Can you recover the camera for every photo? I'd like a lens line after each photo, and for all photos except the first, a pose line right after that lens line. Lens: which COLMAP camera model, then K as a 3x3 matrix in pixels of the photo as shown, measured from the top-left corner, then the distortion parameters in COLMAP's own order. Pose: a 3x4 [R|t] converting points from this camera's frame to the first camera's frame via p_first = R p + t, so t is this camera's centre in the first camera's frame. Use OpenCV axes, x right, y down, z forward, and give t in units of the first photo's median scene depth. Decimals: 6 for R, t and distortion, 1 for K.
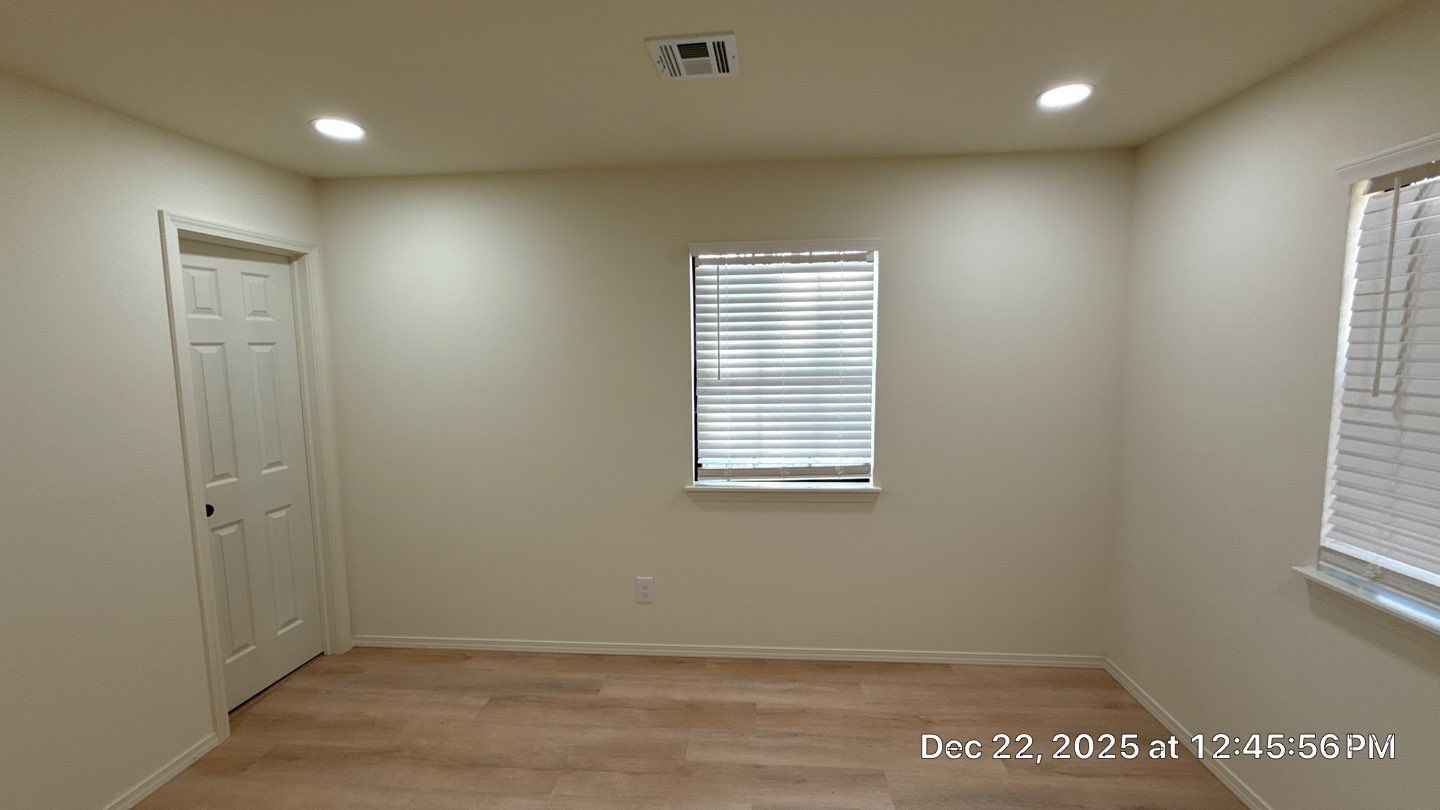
lens RADIAL K [[569.9, 0, 720.0], [0, 569.9, 405.0], [0, 0, 1]] dist [-0.001022, -0.000158]
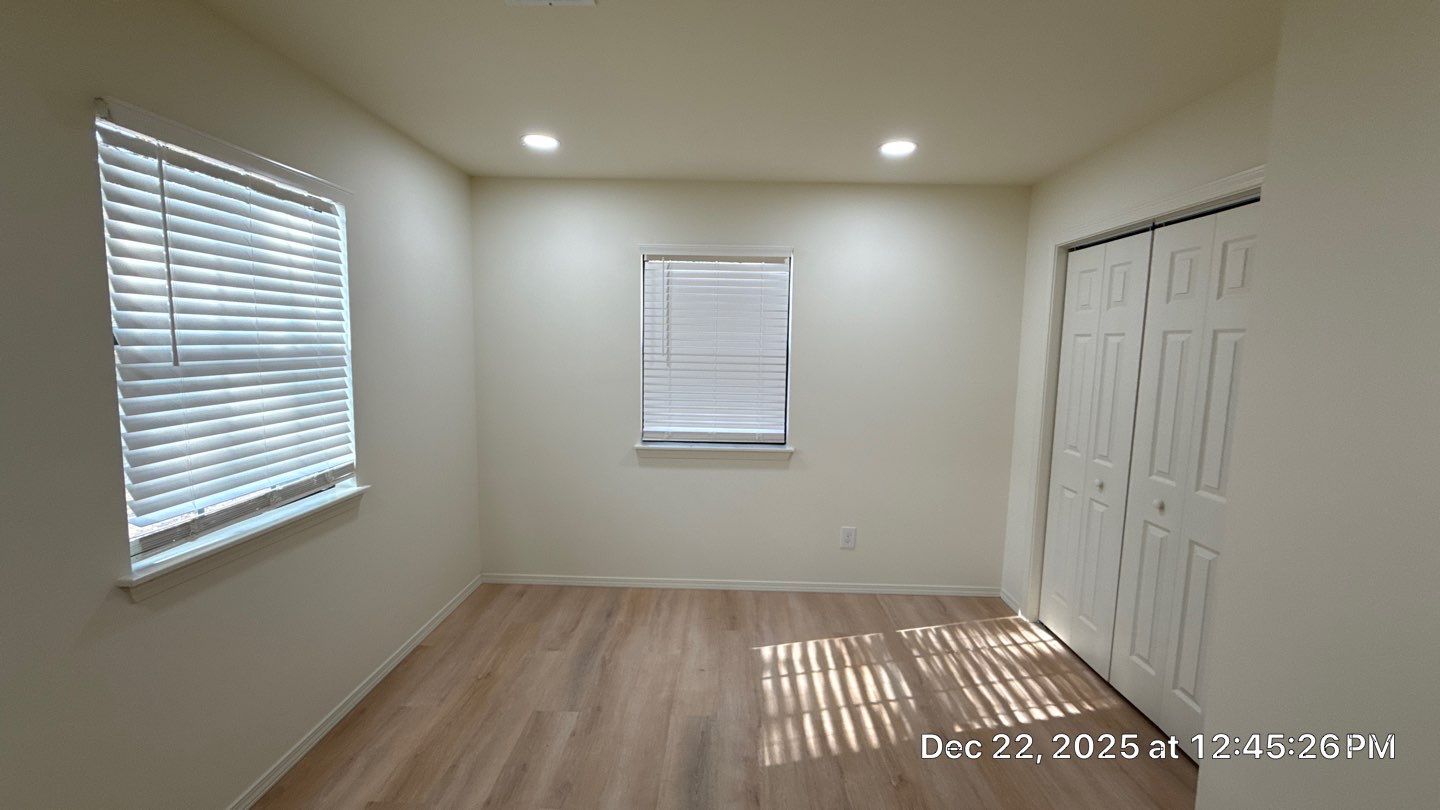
lens RADIAL K [[569.9, 0, 720.0], [0, 569.9, 405.0], [0, 0, 1]] dist [-0.001022, -0.000158]
pose [[-0.056248, -0.095824, 0.993808, -0.606345], [0.086860, 0.991140, 0.100482, -0.016242], [-0.994631, 0.091974, -0.047426, 0.509109]]
